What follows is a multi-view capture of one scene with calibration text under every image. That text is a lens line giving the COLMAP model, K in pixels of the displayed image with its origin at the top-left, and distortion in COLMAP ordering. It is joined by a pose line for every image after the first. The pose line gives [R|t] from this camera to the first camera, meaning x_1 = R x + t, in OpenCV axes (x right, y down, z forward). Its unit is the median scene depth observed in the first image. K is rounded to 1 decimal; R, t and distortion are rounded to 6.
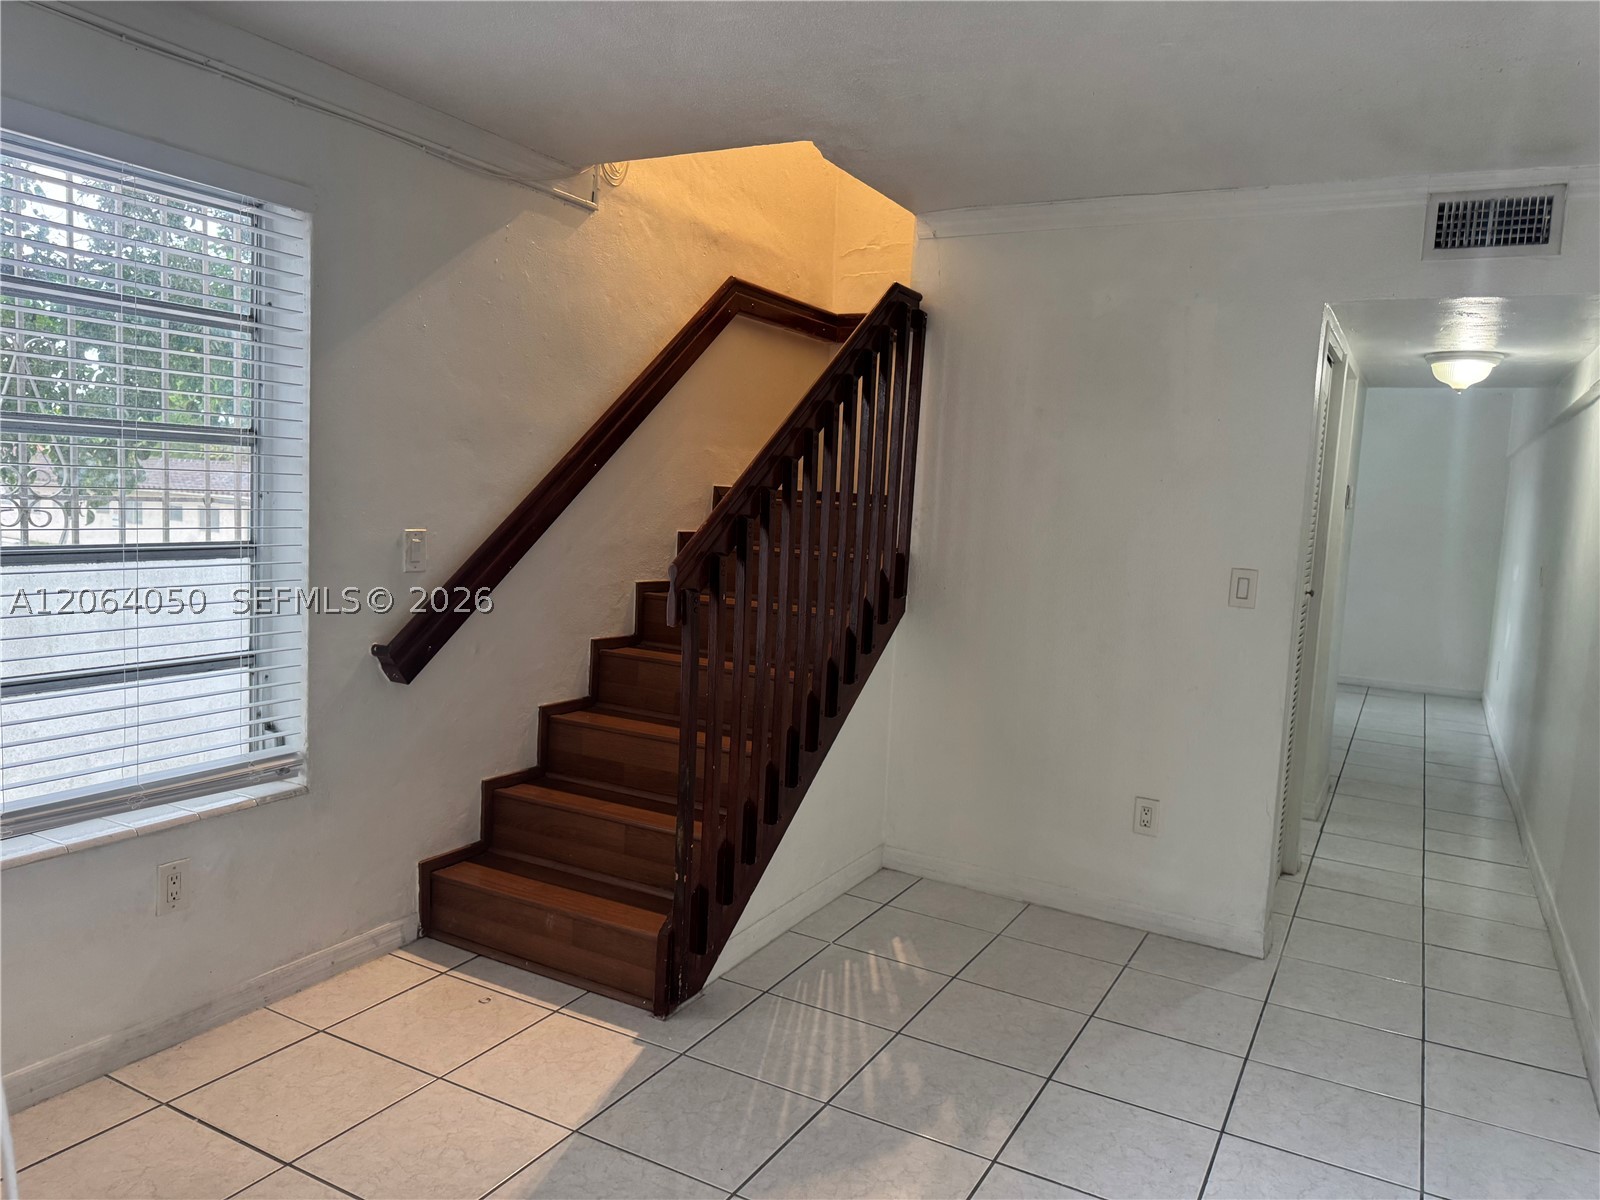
lens RADIAL K [[1123.2, 0, 798.7], [0, 1123.2, 605.0], [0, 0, 1]] dist [0.007084, -0.025356]
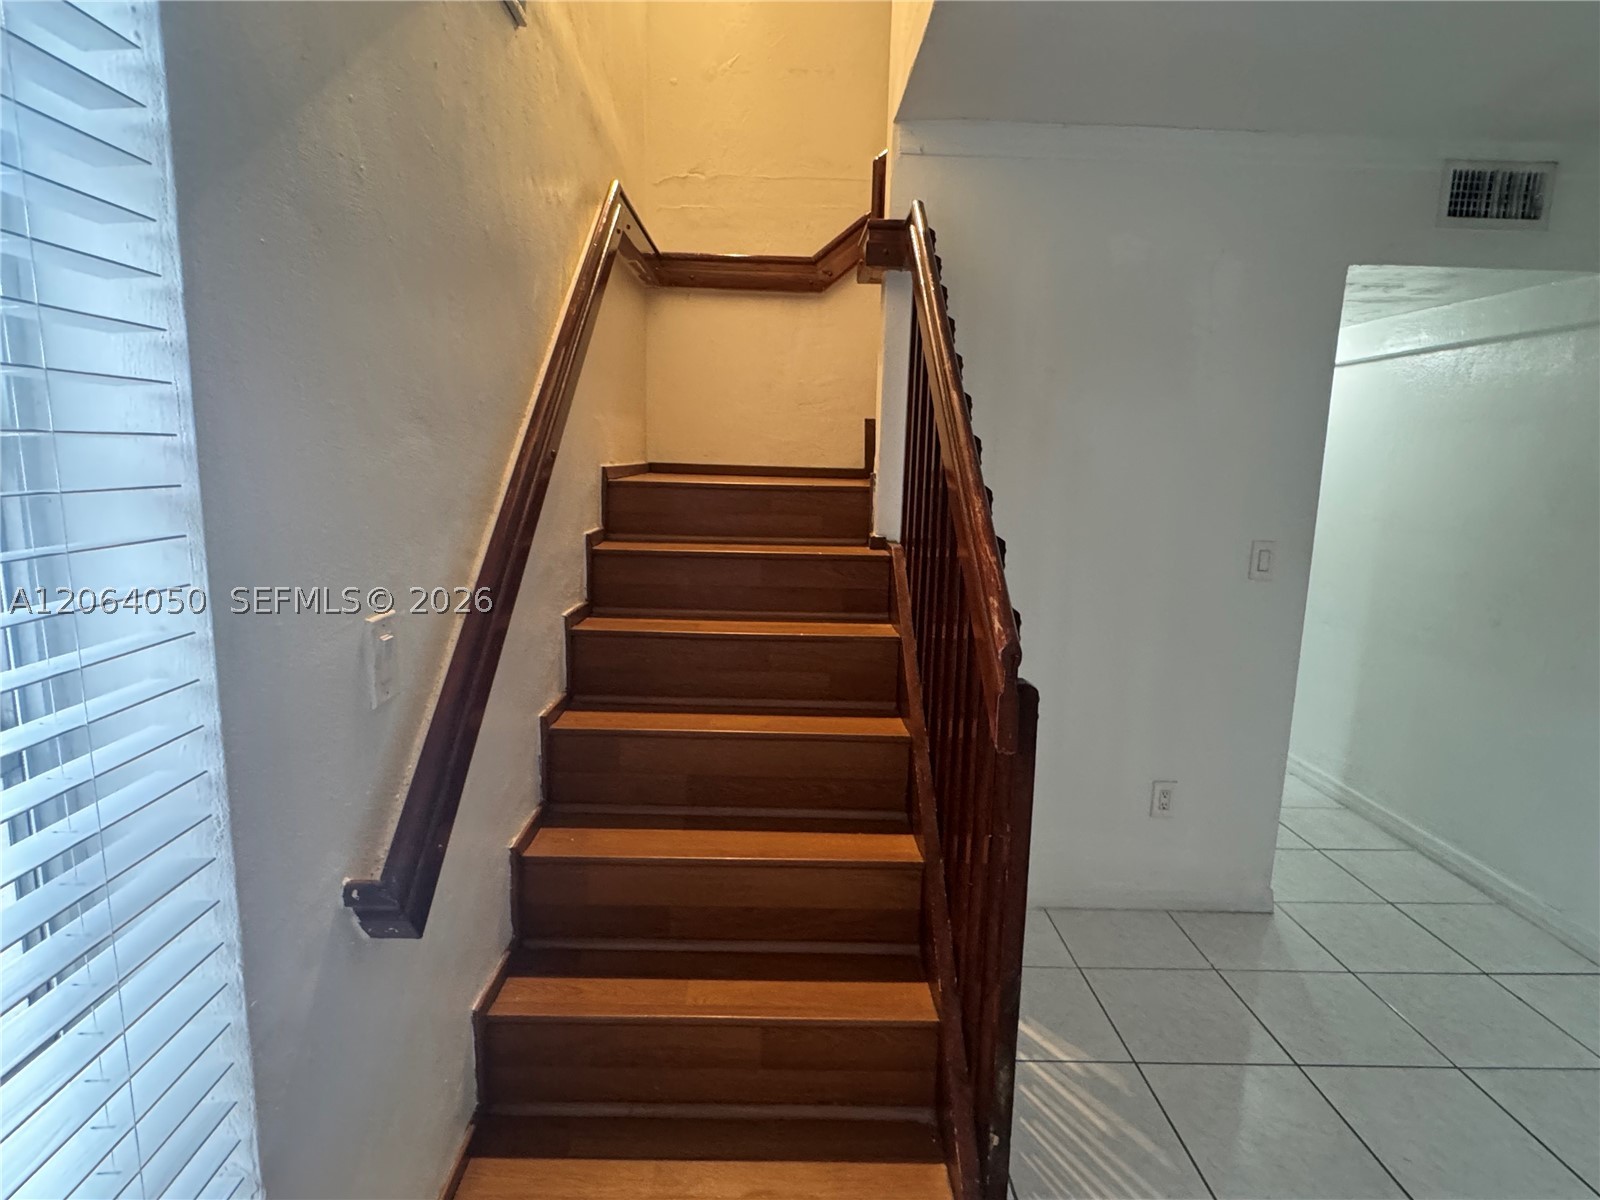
lens RADIAL K [[885.3, 0, 804.0], [0, 885.3, 596.3], [0, 0, 1]] dist [-0.014441, 0.000829]
pose [[0.867723, -0.112409, 0.484170, -0.363691], [0.073909, 0.992443, 0.097955, -0.098236], [-0.491522, -0.049213, 0.869474, 0.584580]]
